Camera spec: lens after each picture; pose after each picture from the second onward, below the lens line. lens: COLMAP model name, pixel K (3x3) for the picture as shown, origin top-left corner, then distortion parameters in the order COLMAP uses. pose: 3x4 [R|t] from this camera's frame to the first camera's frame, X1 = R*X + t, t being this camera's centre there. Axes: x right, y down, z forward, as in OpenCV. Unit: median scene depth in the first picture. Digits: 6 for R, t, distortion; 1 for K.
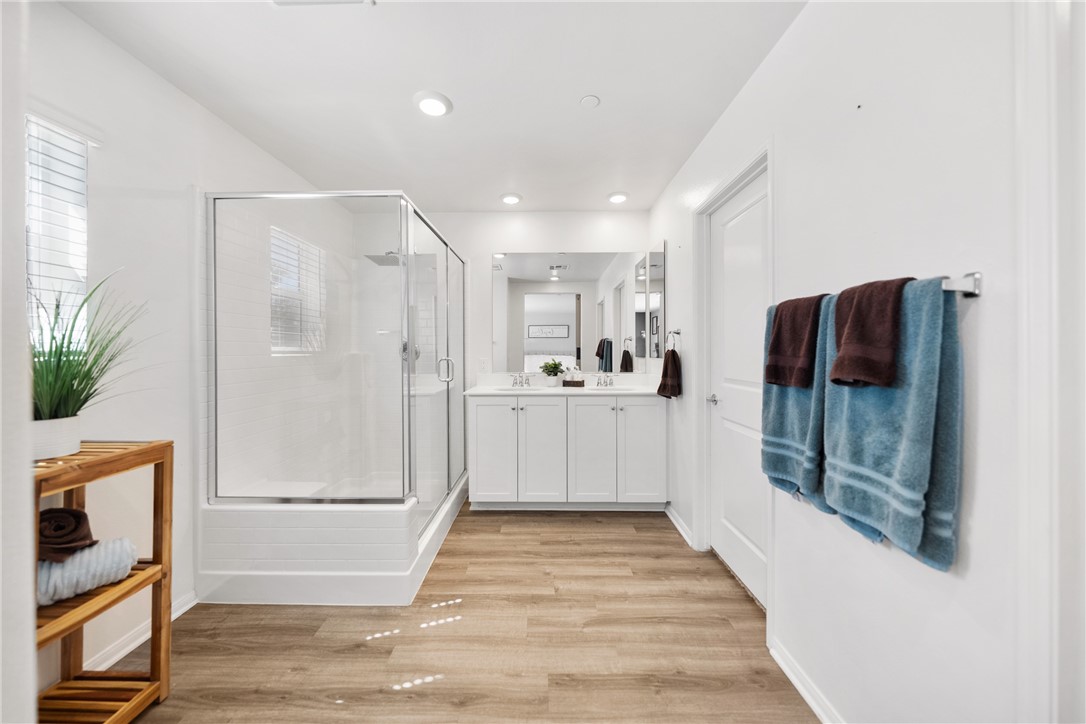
lens RADIAL K [[361.7, 0, 539.3], [0, 361.7, 348.0], [0, 0, 1]] dist [0.000641, 0.000063]
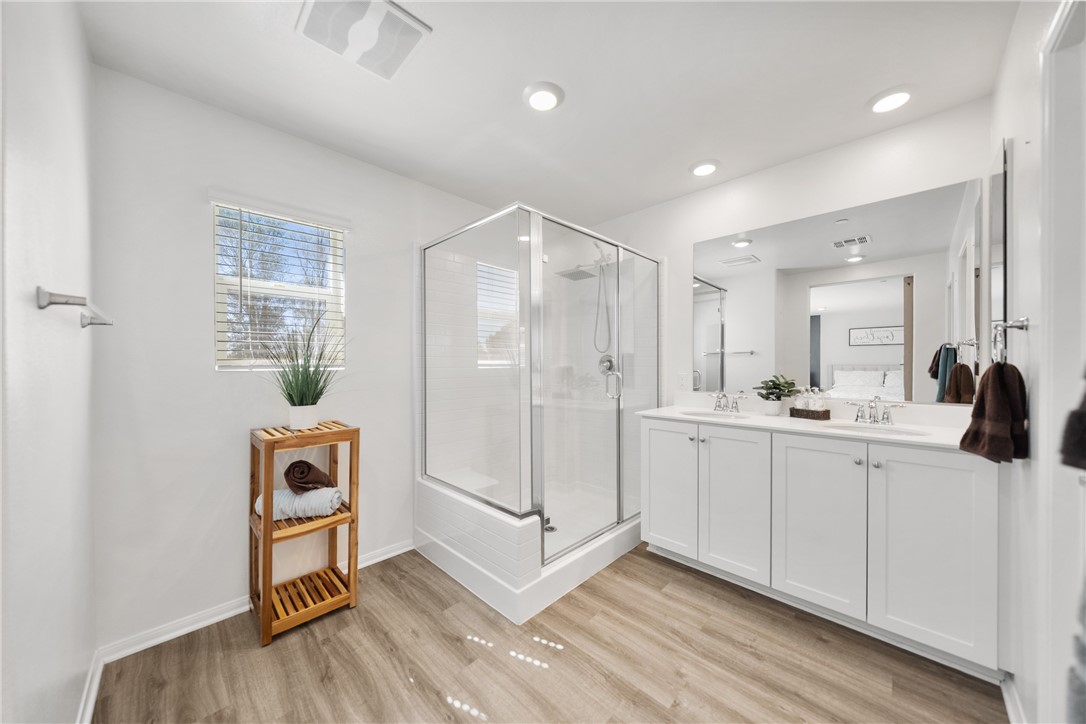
lens RADIAL K [[370.5, 0, 555.9], [0, 370.5, 363.1], [0, 0, 1]] dist [0.000449, 0.000084]
pose [[0.733749, 0.000035, -0.679421, 0.321493], [0.004564, 0.999977, 0.004981, 0.000107], [0.679406, -0.006756, 0.733732, 0.278724]]
